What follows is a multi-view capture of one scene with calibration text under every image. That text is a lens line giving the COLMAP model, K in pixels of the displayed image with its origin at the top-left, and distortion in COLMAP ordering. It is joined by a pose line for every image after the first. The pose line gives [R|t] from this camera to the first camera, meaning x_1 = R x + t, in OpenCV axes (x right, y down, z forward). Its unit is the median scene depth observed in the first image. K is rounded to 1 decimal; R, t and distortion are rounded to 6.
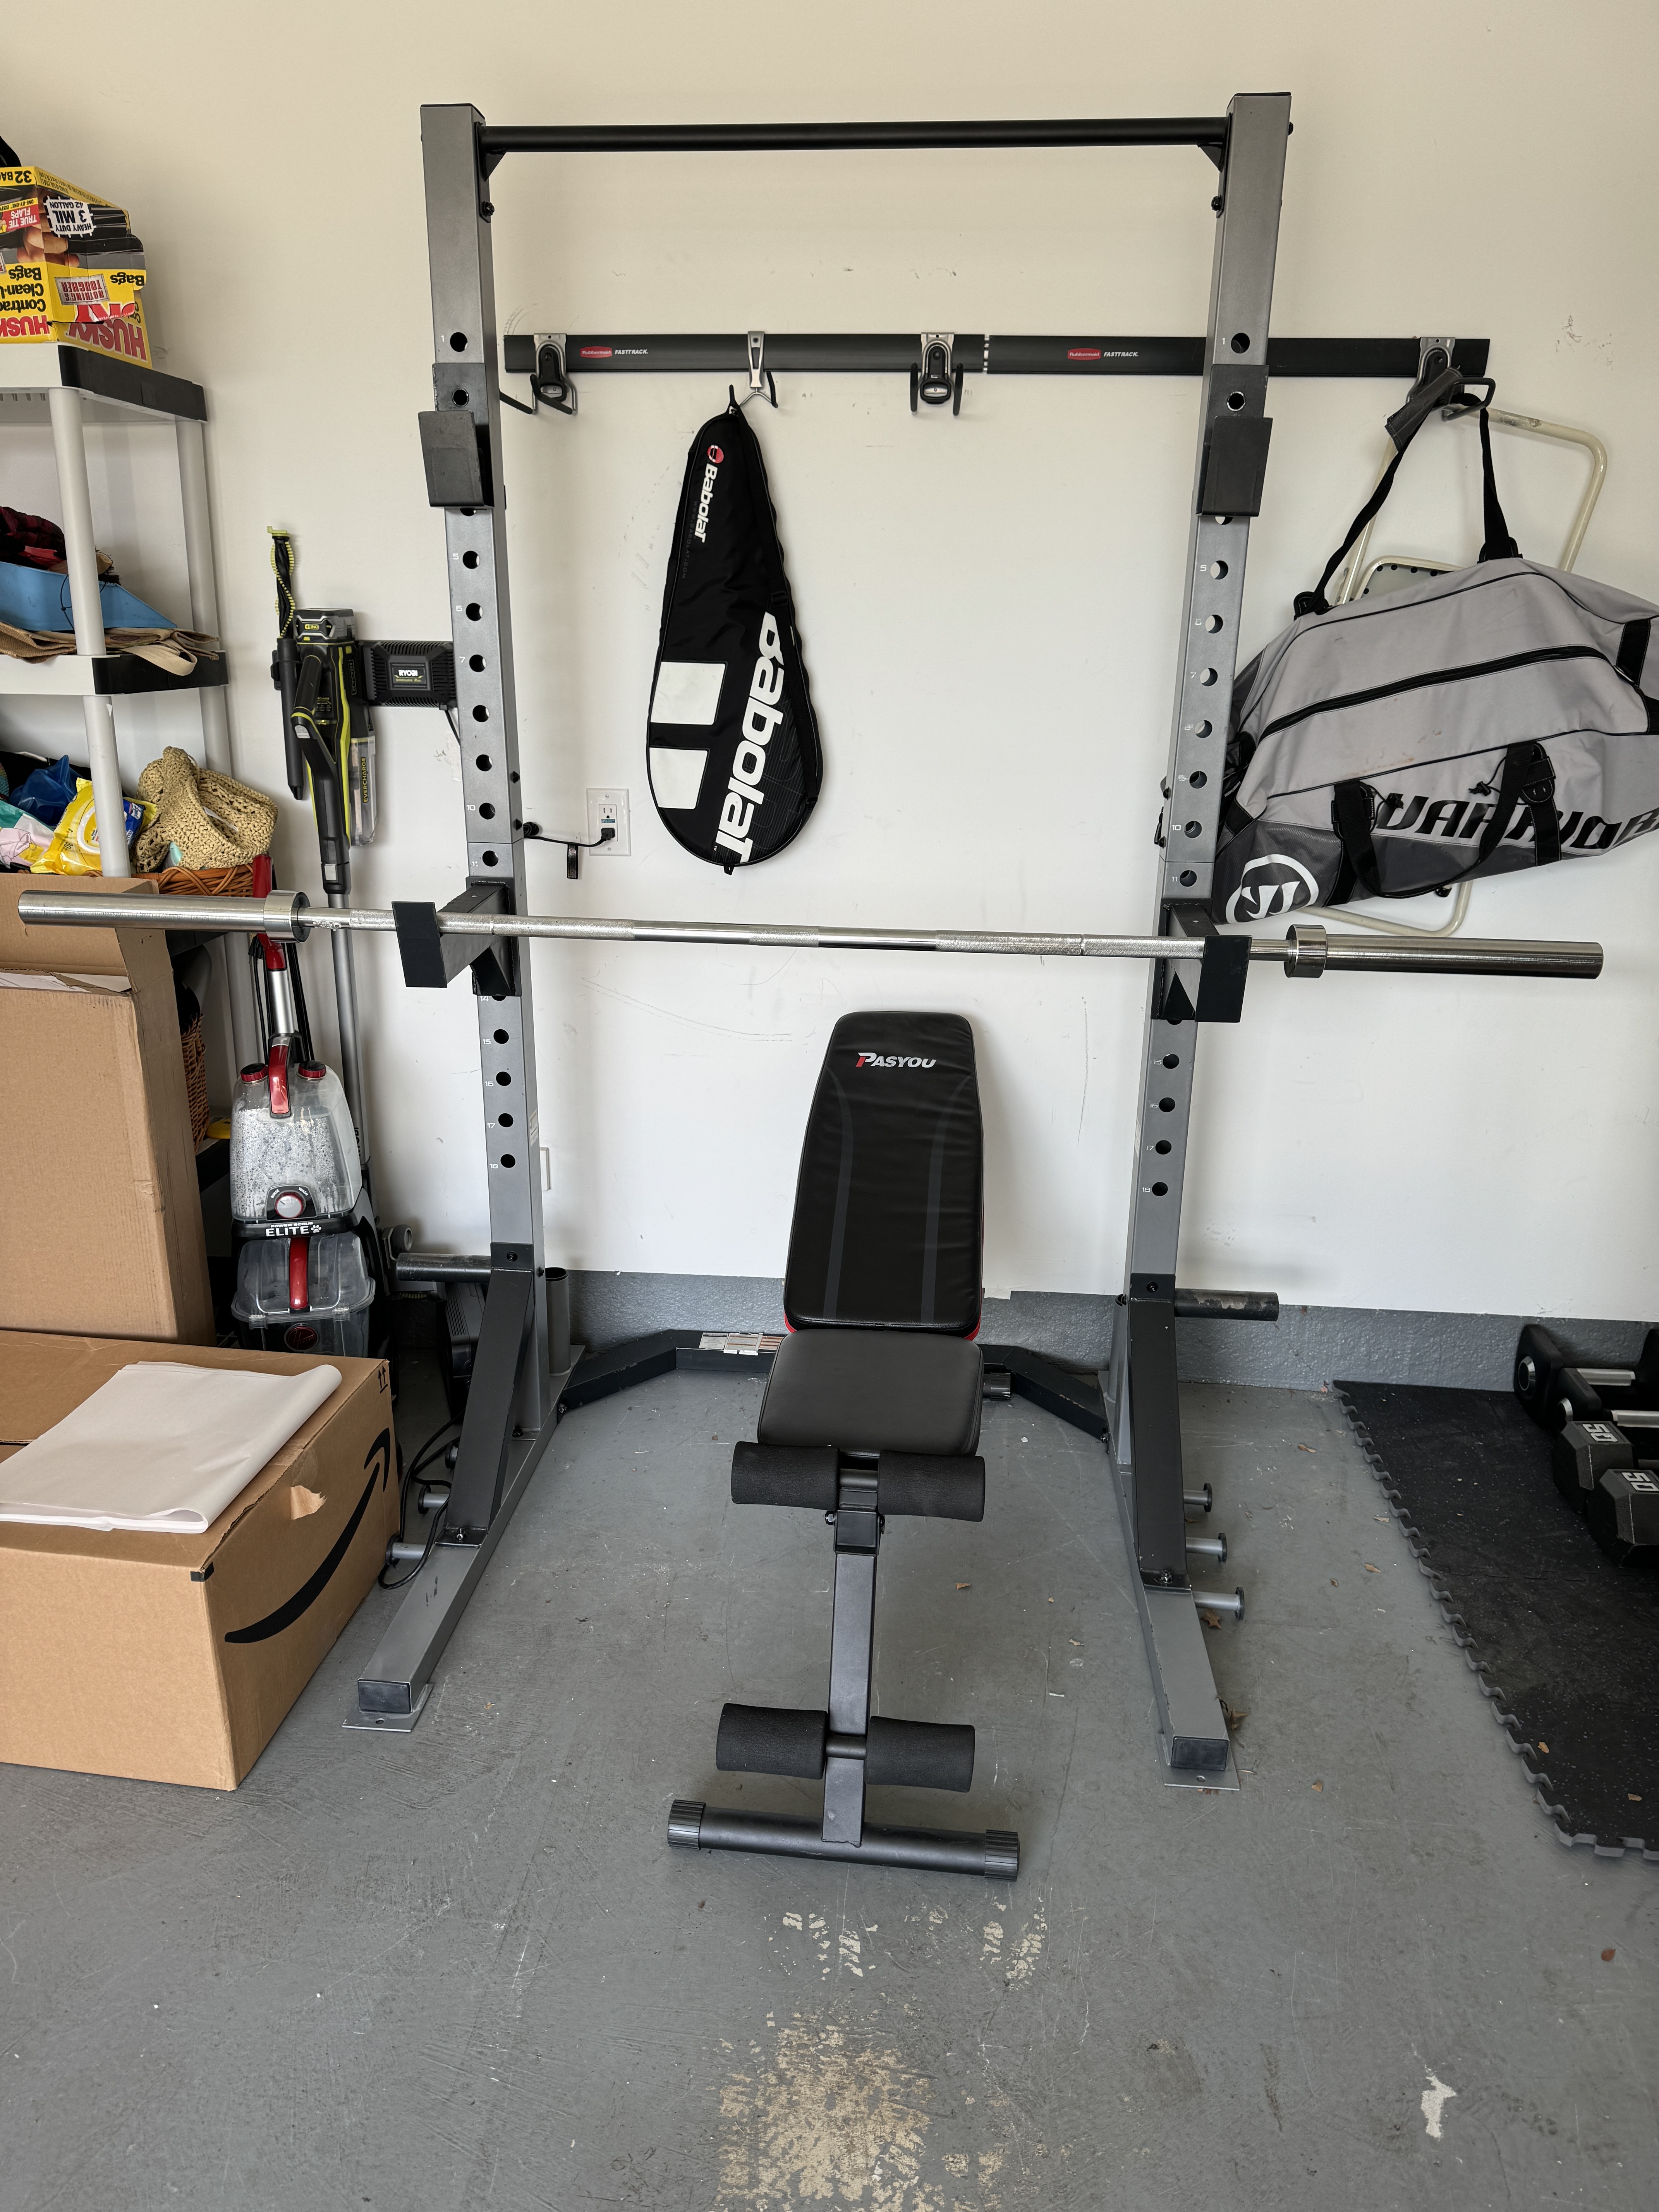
lens RADIAL K [[1553.0, 0, 828.4], [0, 1553.0, 1097.9], [0, 0, 1]] dist [-0.008187, -0.002948]
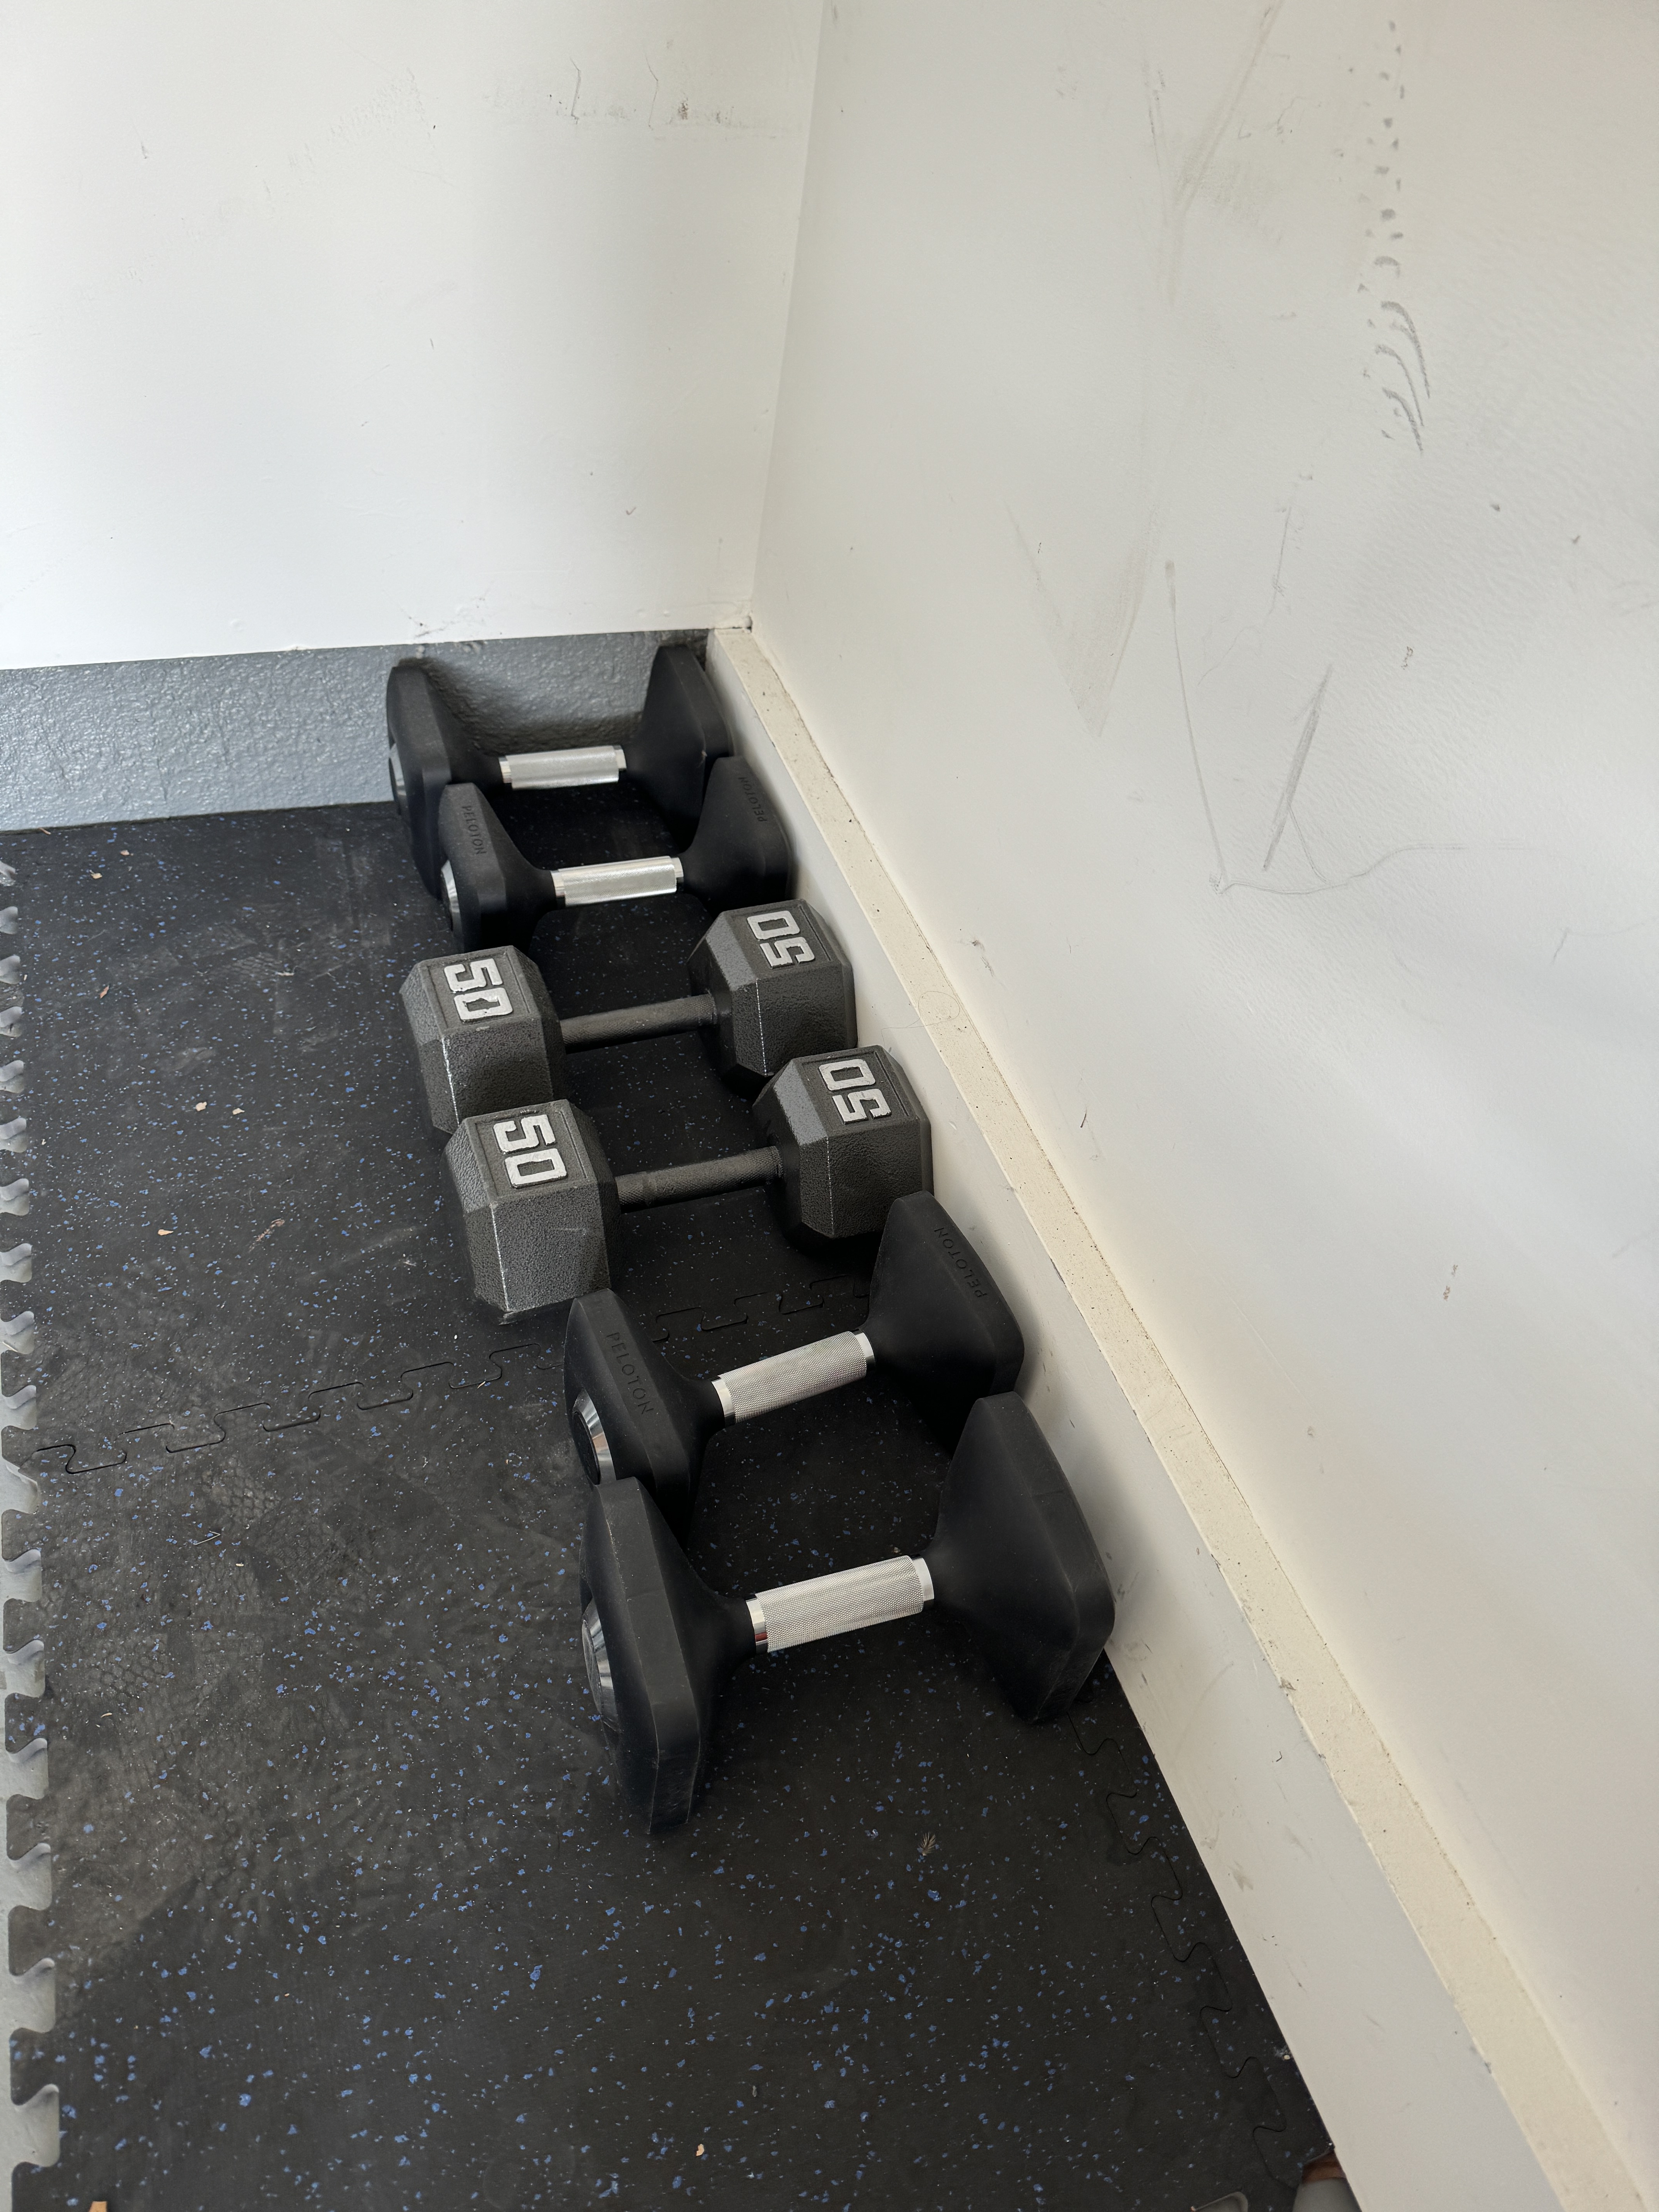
lens RADIAL K [[1553.0, 0, 822.1], [0, 1553.0, 1103.5], [0, 0, 1]] dist [-0.008187, -0.002948]
pose [[0.915468, -0.220113, 0.336850, 0.411805], [0.002282, 0.839951, 0.542658, 0.014662], [-0.402383, -0.496017, 0.769451, 0.592381]]
